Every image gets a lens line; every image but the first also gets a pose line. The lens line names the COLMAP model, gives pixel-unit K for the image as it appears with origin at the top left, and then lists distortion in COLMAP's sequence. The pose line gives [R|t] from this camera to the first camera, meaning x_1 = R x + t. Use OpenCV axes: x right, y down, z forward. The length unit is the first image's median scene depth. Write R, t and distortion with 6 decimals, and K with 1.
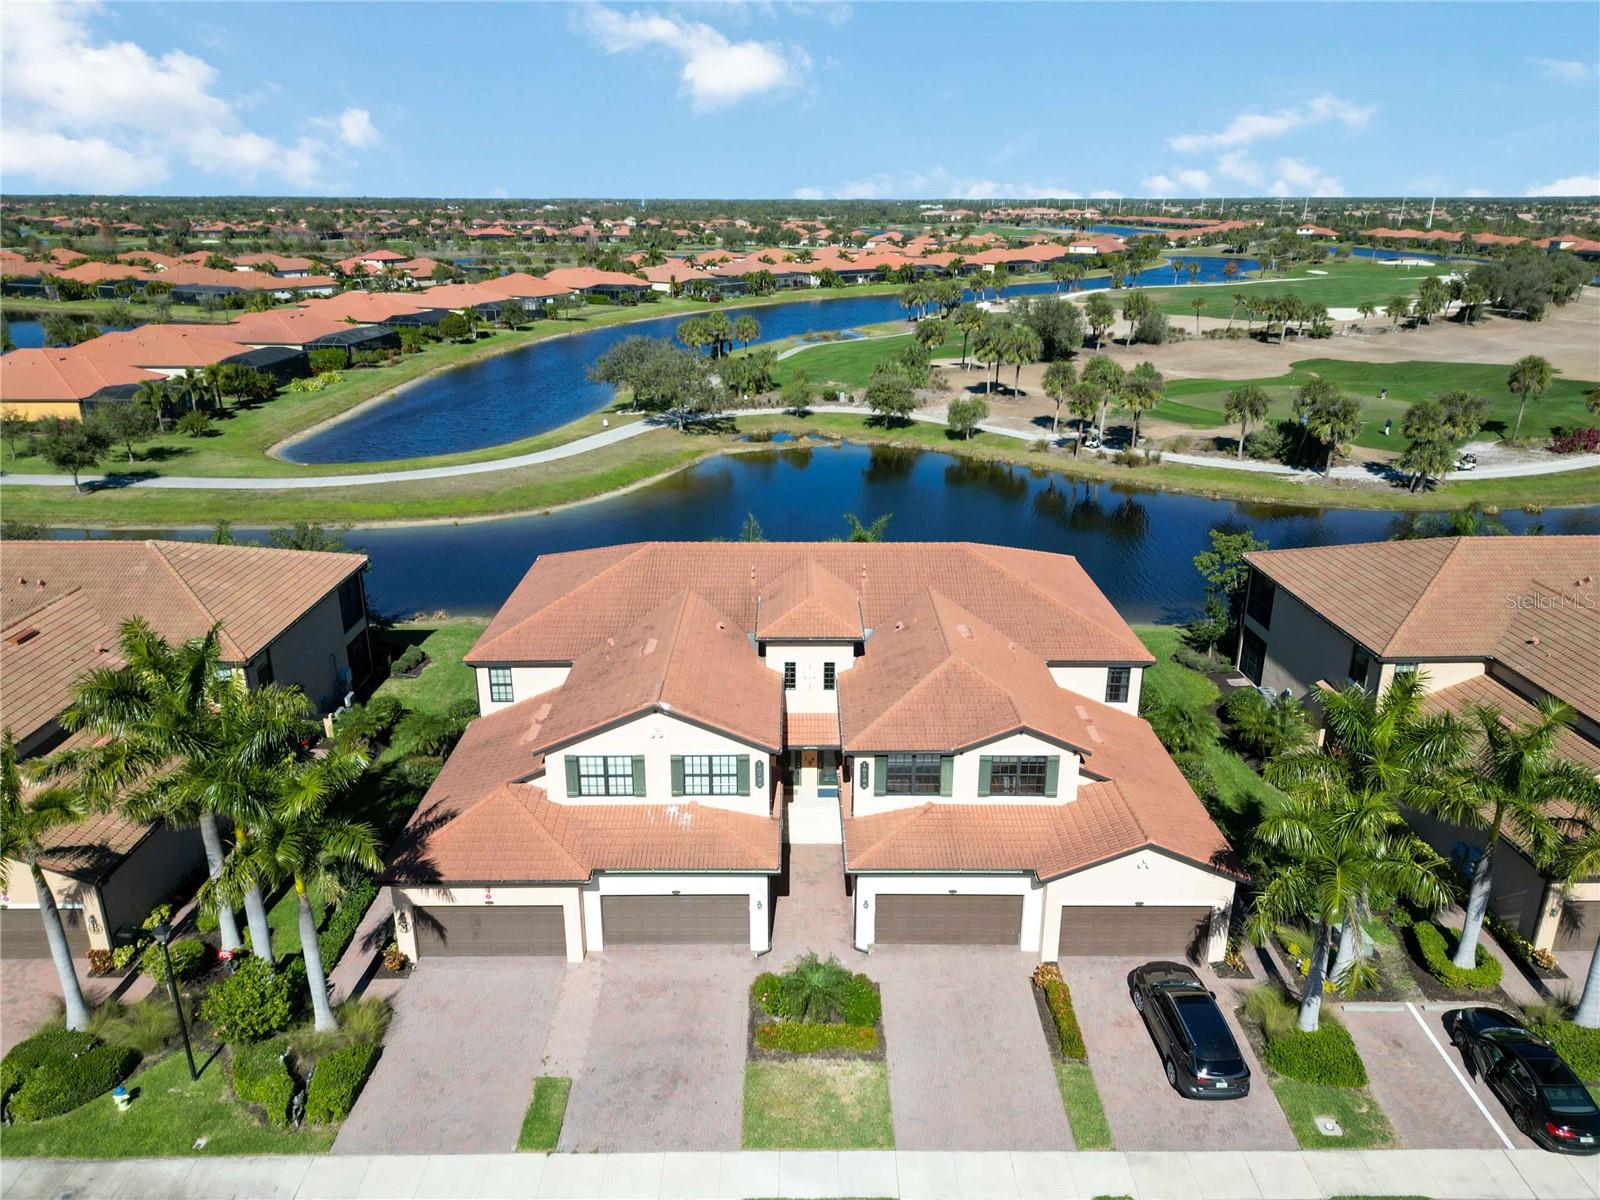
lens RADIAL K [[1121.2, 0, 800.0], [0, 1121.2, 600.0], [0, 0, 1]] dist [0.066604, -0.069435]
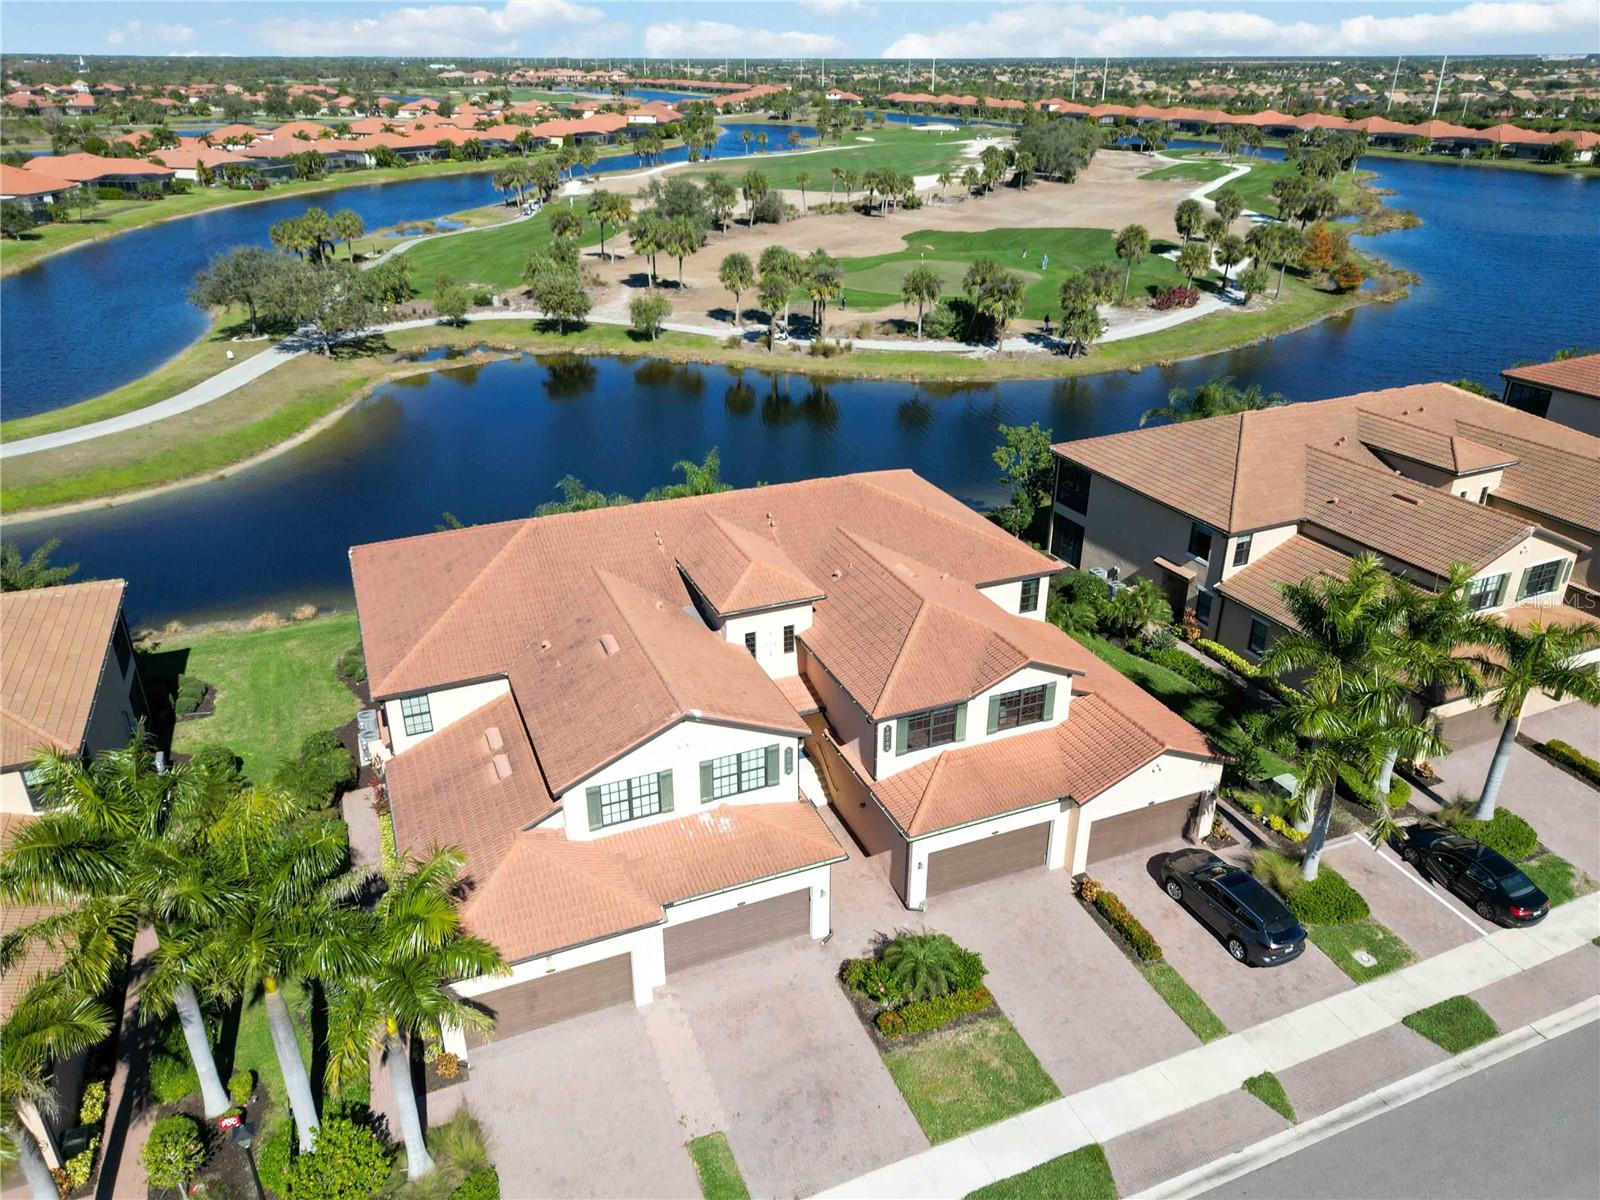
lens RADIAL K [[1121.2, 0, 800.0], [0, 1121.2, 600.0], [0, 0, 1]] dist [0.066604, -0.069435]
pose [[0.924100, -0.166418, 0.344011, -0.205327], [0.129466, 0.983300, 0.127902, -0.060992], [-0.359552, -0.073656, 0.930214, 0.077564]]
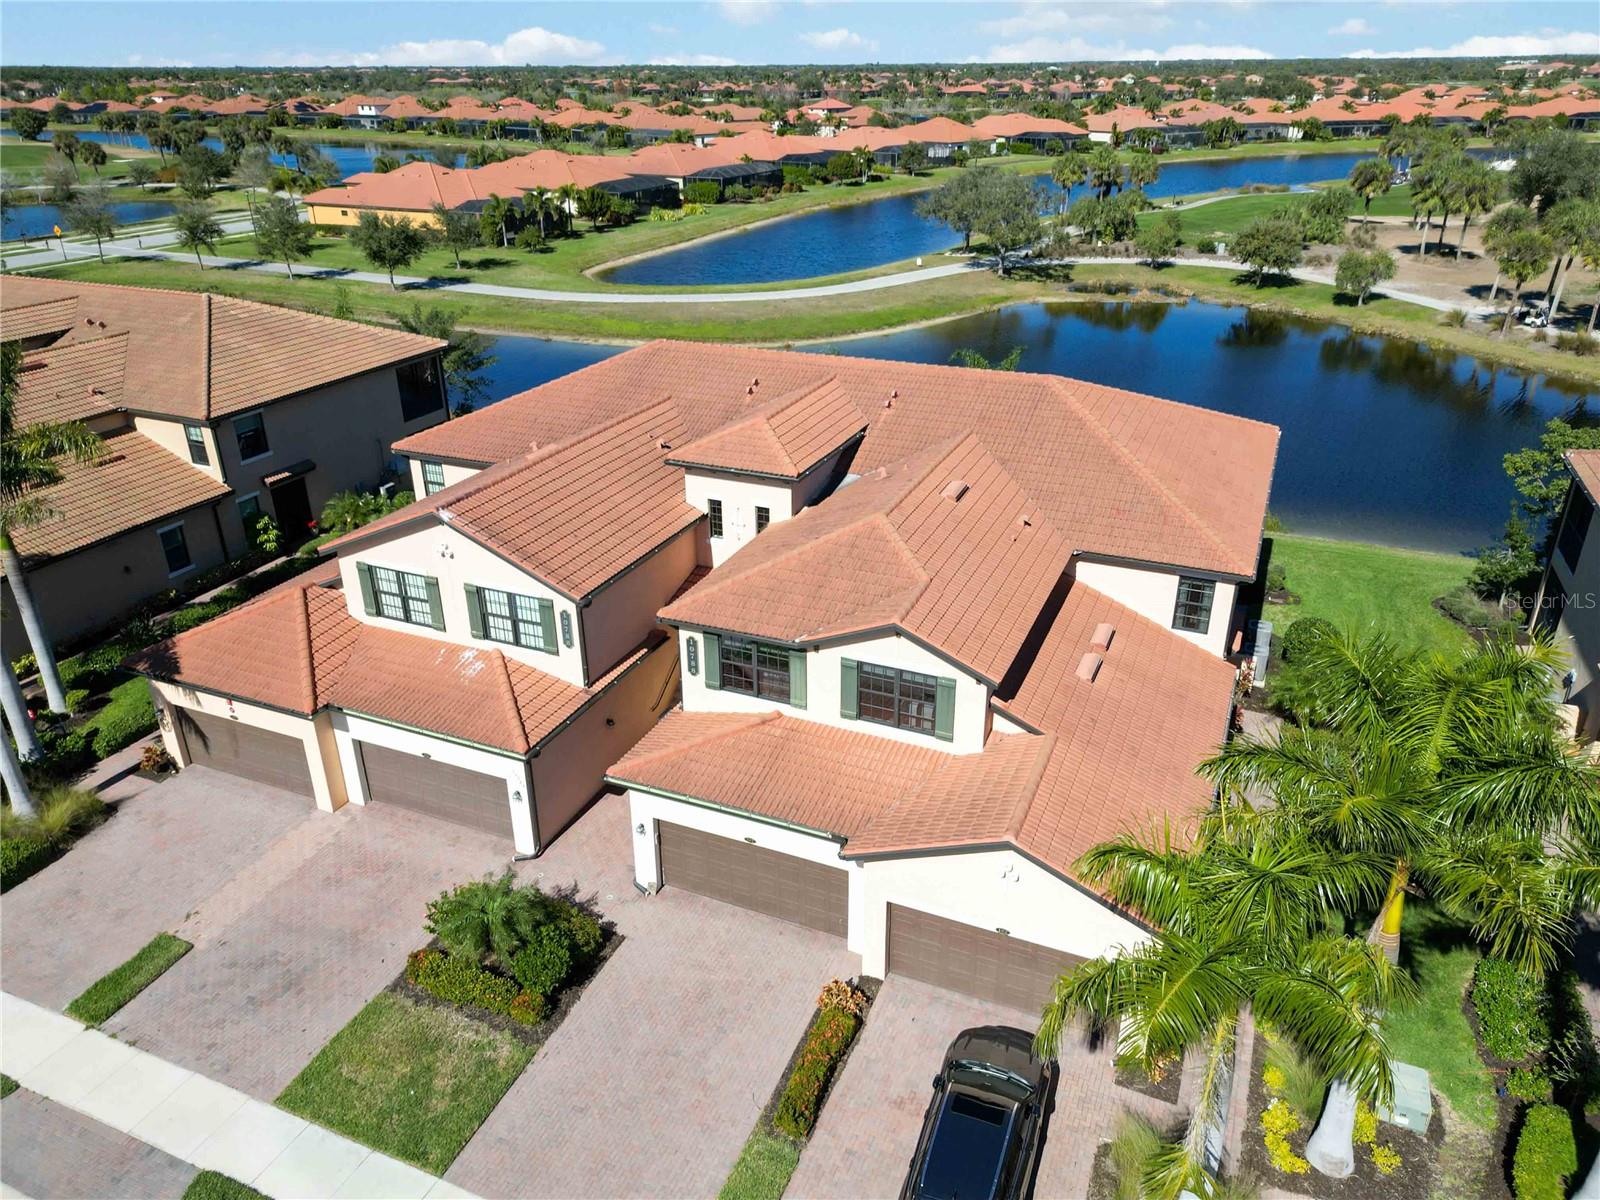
lens RADIAL K [[1121.2, 0, 800.0], [0, 1121.2, 600.0], [0, 0, 1]] dist [0.066604, -0.069435]
pose [[0.915095, 0.165532, -0.367697, 0.233000], [-0.127755, 0.983898, 0.124993, 0.014906], [0.382467, -0.067405, 0.921507, 0.233209]]
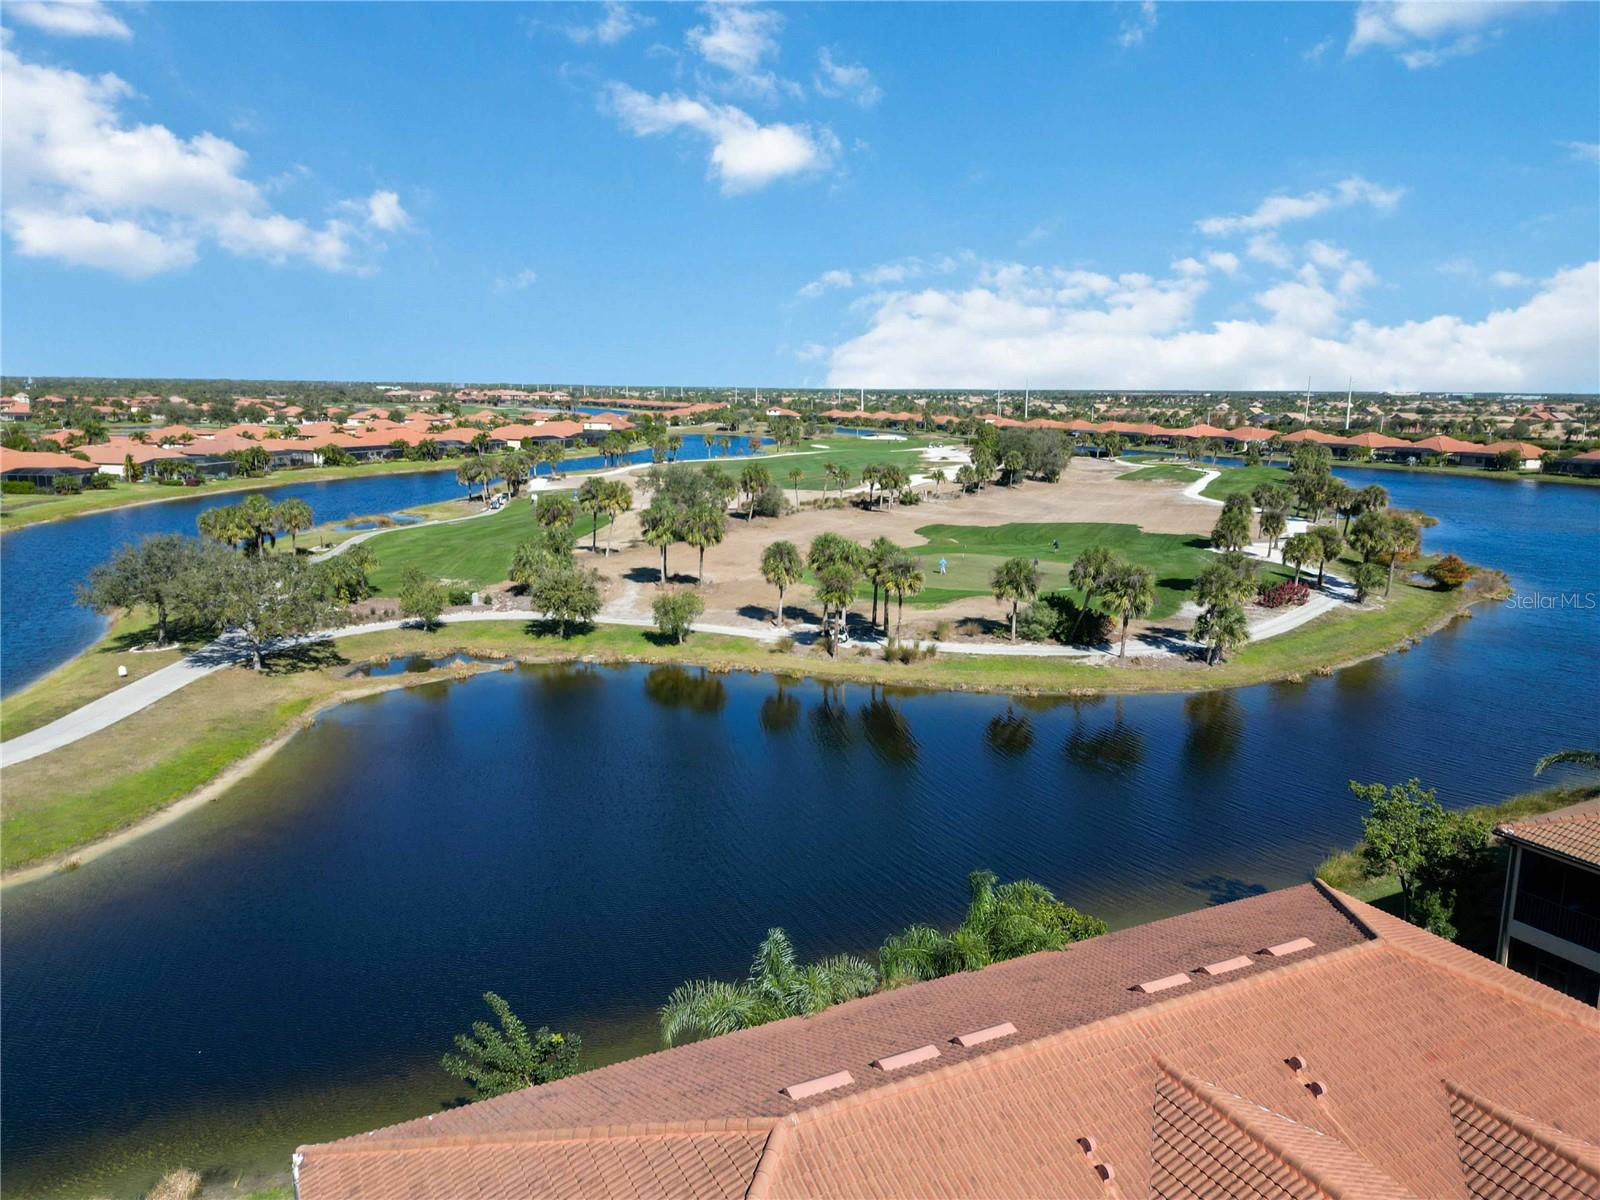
lens RADIAL K [[1121.2, 0, 800.0], [0, 1121.2, 600.0], [0, 0, 1]] dist [0.066604, -0.069435]
pose [[0.896202, -0.074734, 0.437305, -0.219691], [0.139947, 0.983005, -0.118812, -0.137135], [-0.420994, 0.167679, 0.891430, 0.538595]]
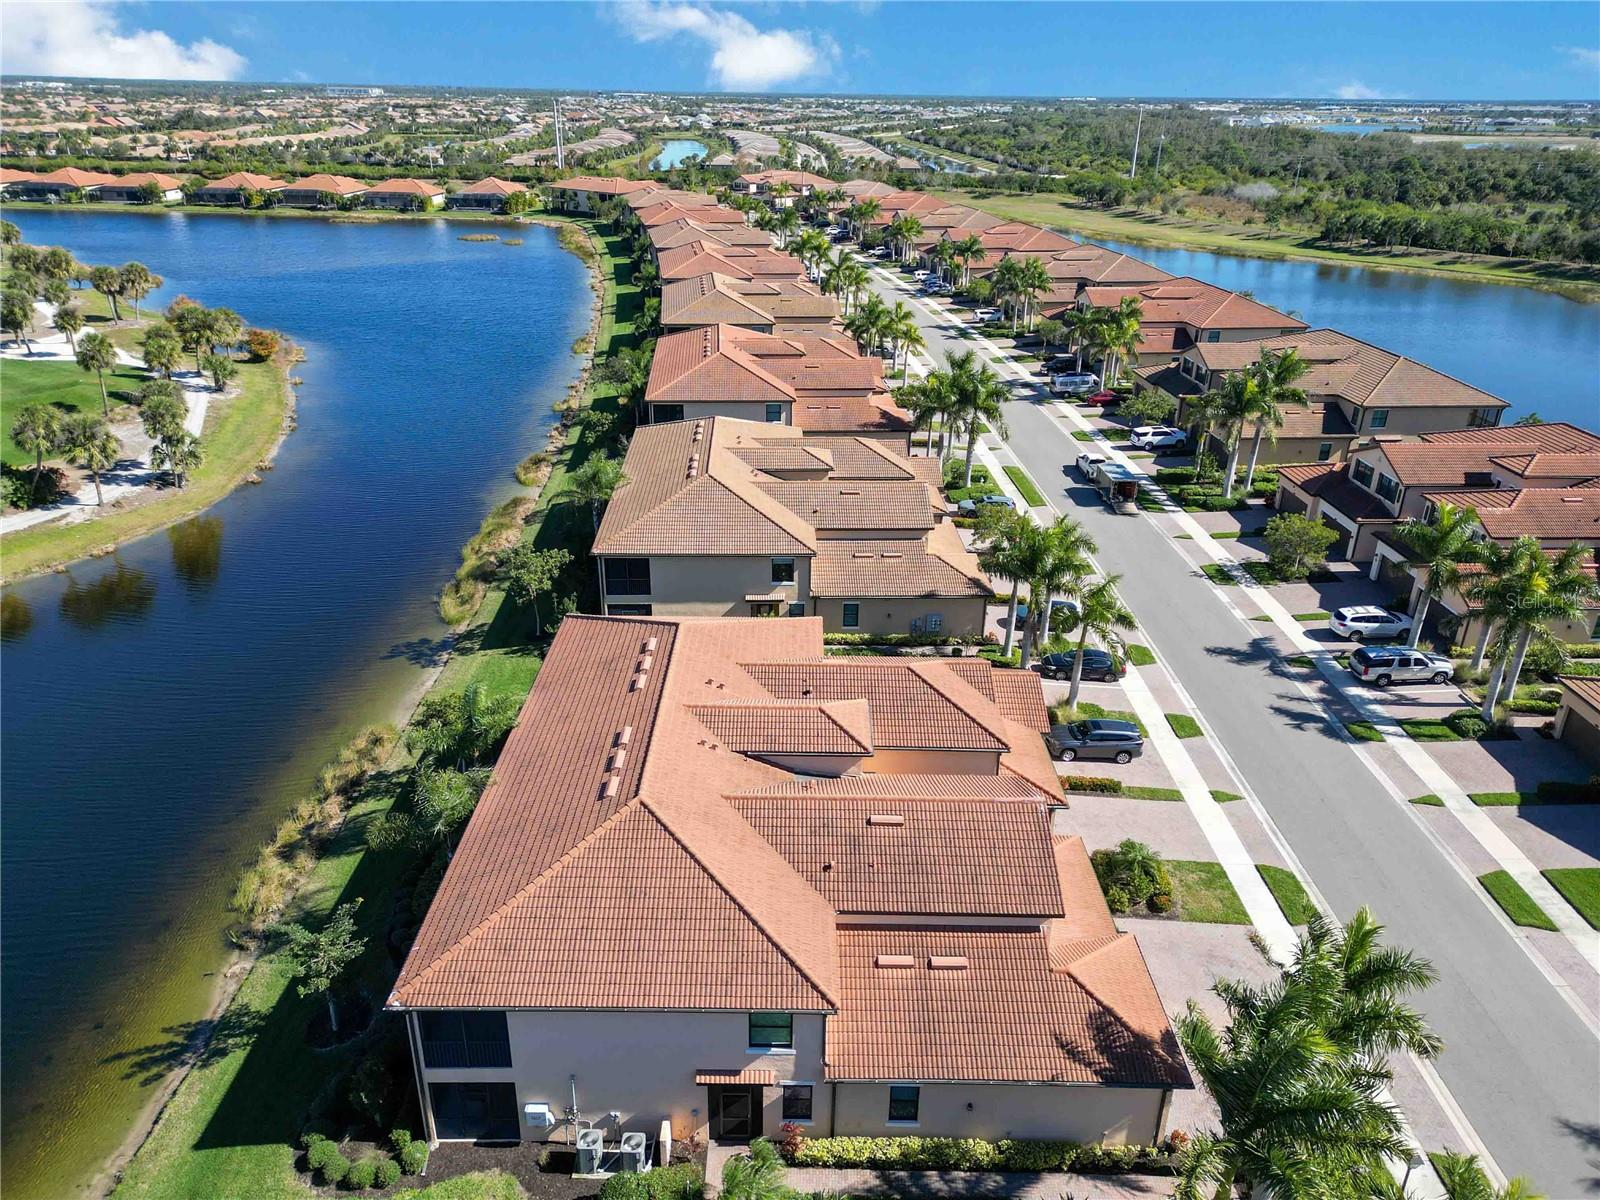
lens RADIAL K [[1121.2, 0, 800.0], [0, 1121.2, 600.0], [0, 0, 1]] dist [0.066604, -0.069435]
pose [[0.006181, -0.412245, 0.911052, -0.647622], [0.322412, 0.863238, 0.388422, -0.357715], [-0.946579, 0.291333, 0.138249, 0.612197]]
